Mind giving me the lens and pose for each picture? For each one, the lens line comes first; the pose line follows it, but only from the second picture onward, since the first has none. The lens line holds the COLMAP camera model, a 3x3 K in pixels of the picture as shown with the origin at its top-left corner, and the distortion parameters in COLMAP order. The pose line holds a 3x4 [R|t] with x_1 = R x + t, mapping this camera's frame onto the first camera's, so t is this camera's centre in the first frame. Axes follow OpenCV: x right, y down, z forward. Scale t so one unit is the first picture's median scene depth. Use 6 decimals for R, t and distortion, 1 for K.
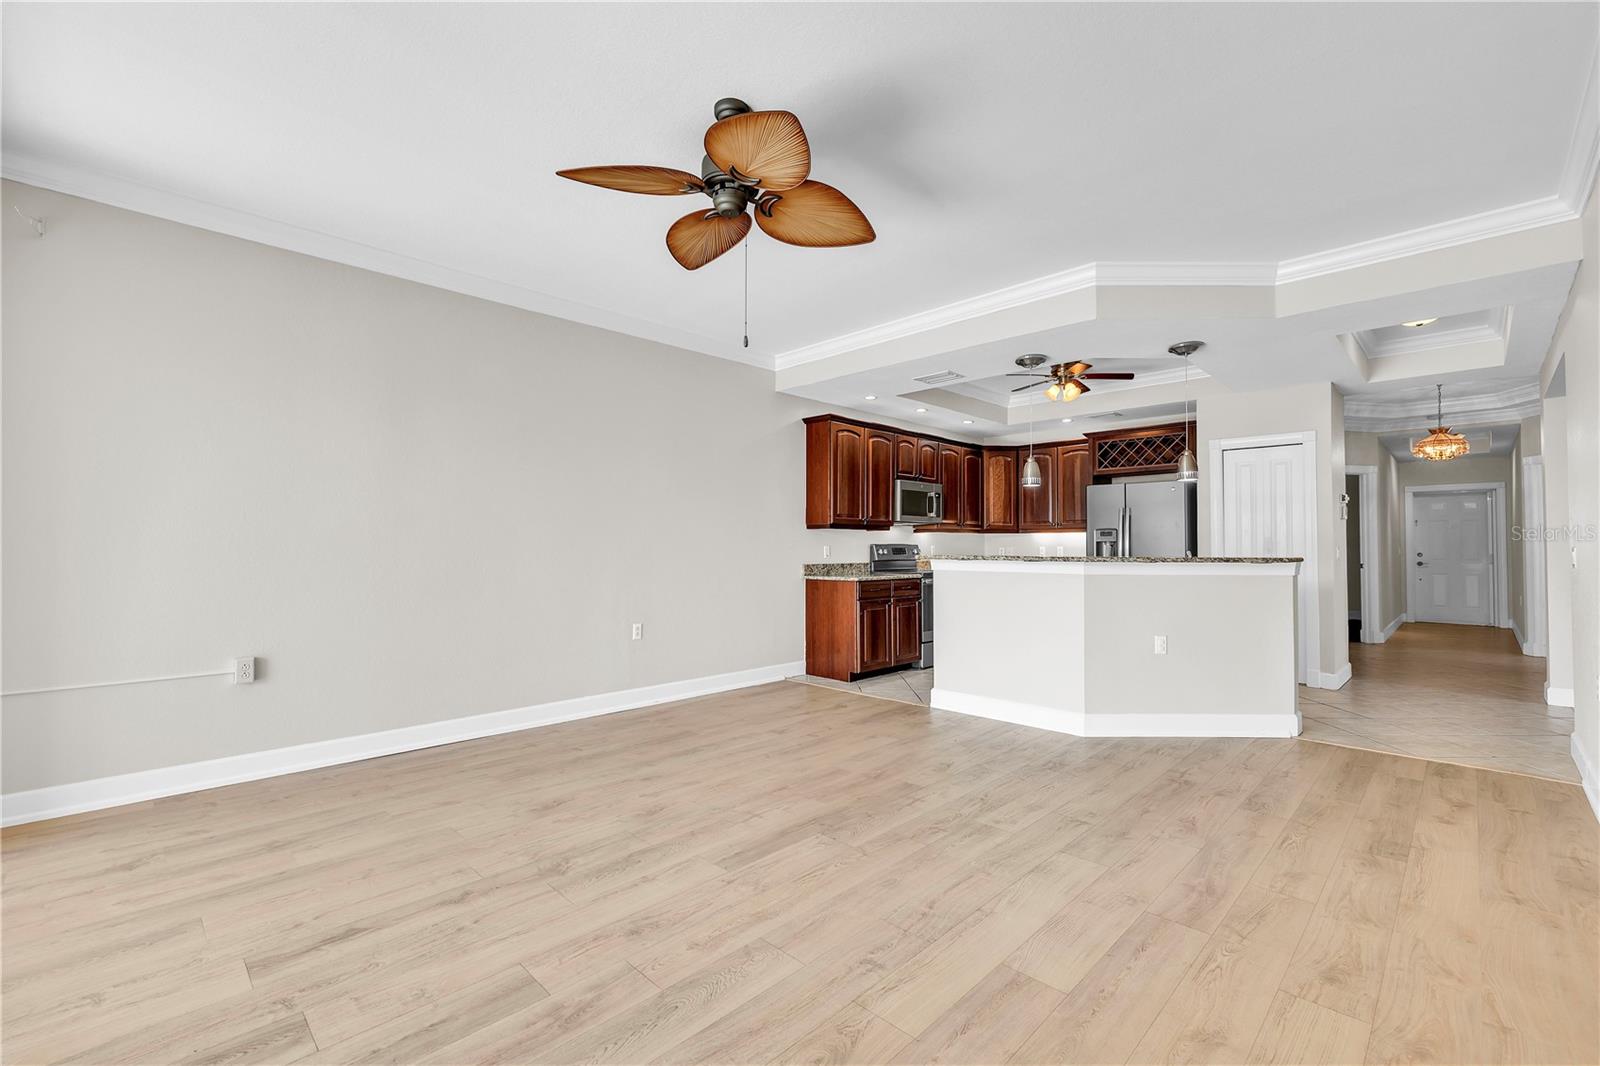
lens RADIAL K [[680.4, 0, 797.6], [0, 680.4, 531.4], [0, 0, 1]] dist [0.001996, 0.000065]
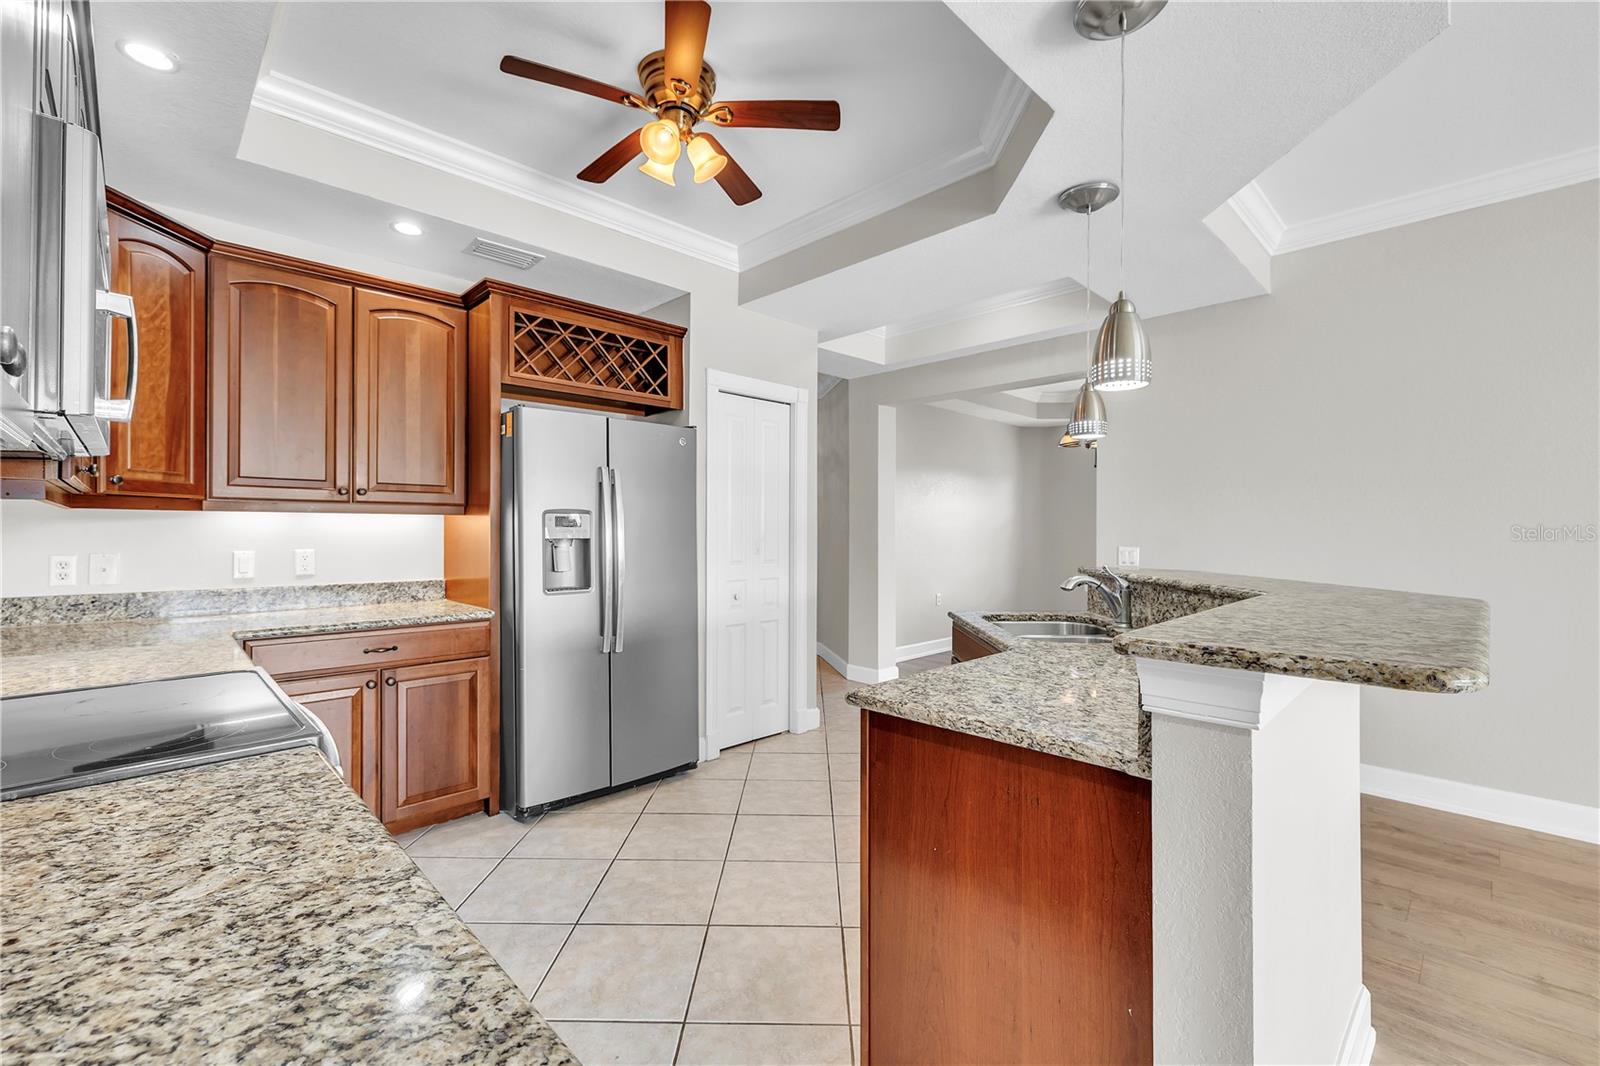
lens RADIAL K [[675.3, 0, 799.3], [0, 675.3, 531.1], [0, 0, 1]] dist [-0.000671, -0.000095]
pose [[0.016108, -0.002160, 0.999868, 0.012917], [-0.025880, 0.999662, 0.002576, 0.005349], [-0.999535, -0.025918, 0.016047, 0.922172]]
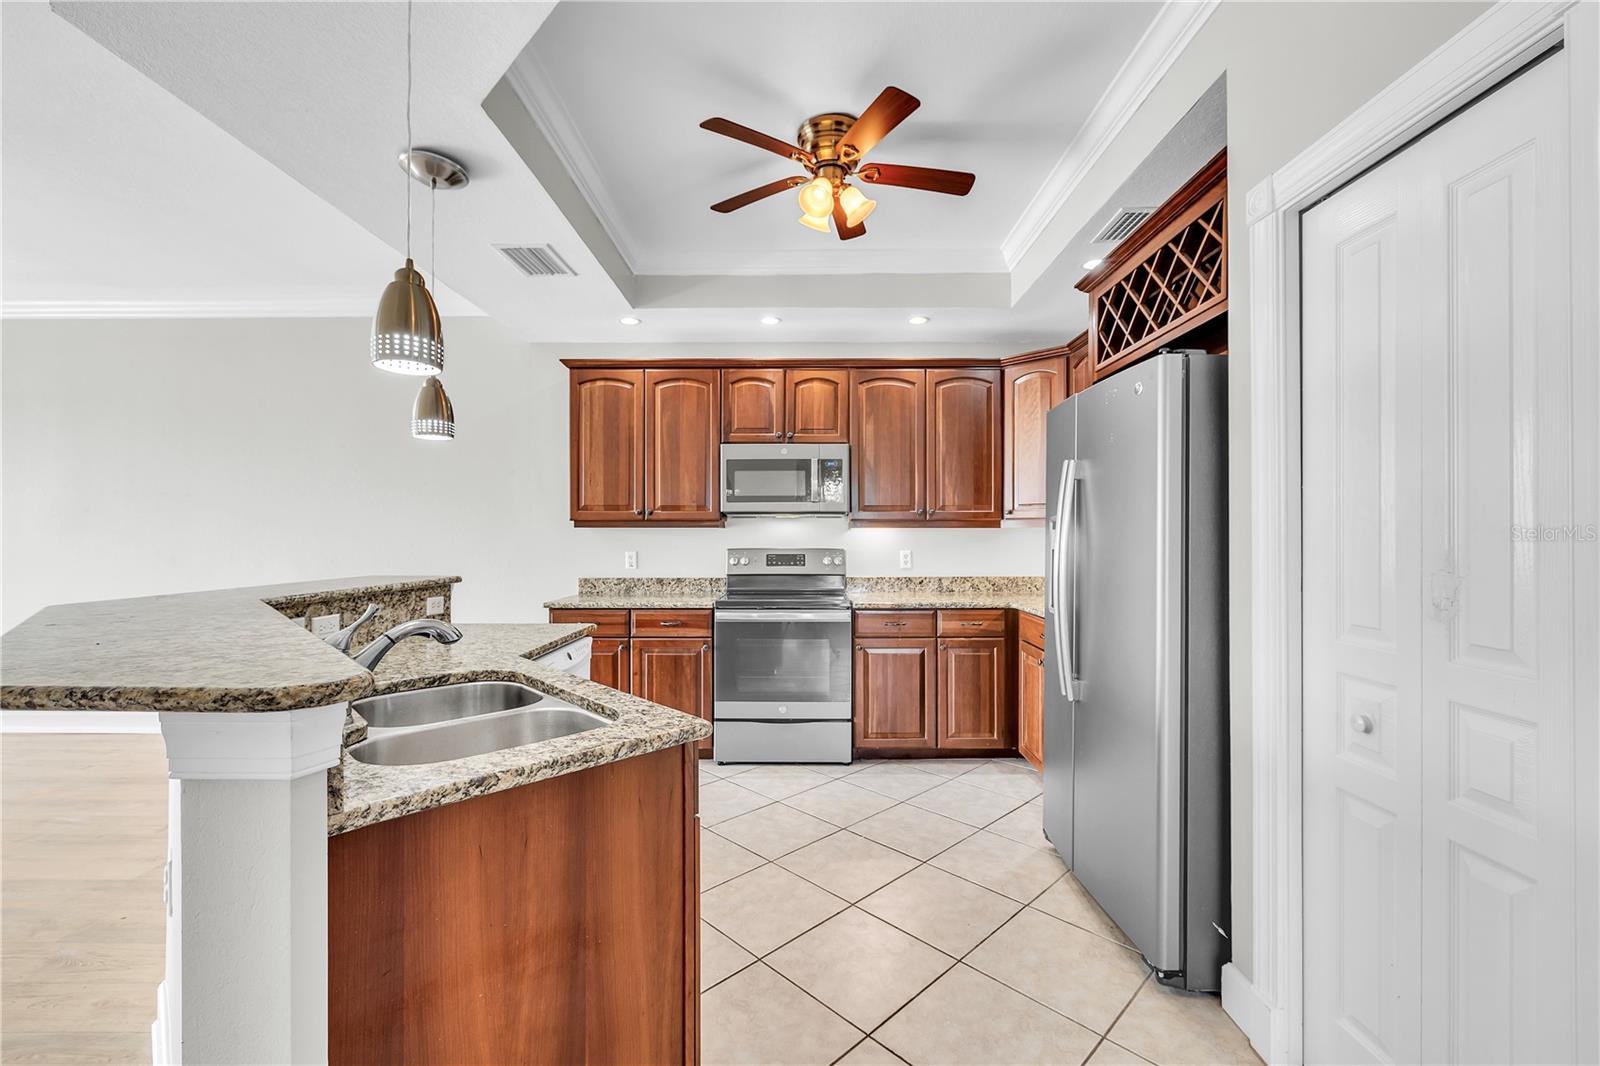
lens RADIAL K [[669.3, 0, 801.8], [0, 669.3, 532.3], [0, 0, 1]] dist [-0.000966, -0.000468]
pose [[0.698706, -0.005709, -0.715386, 0.683196], [0.018128, 0.999788, 0.009727, -0.001780], [0.715179, -0.019765, 0.698661, 0.689231]]
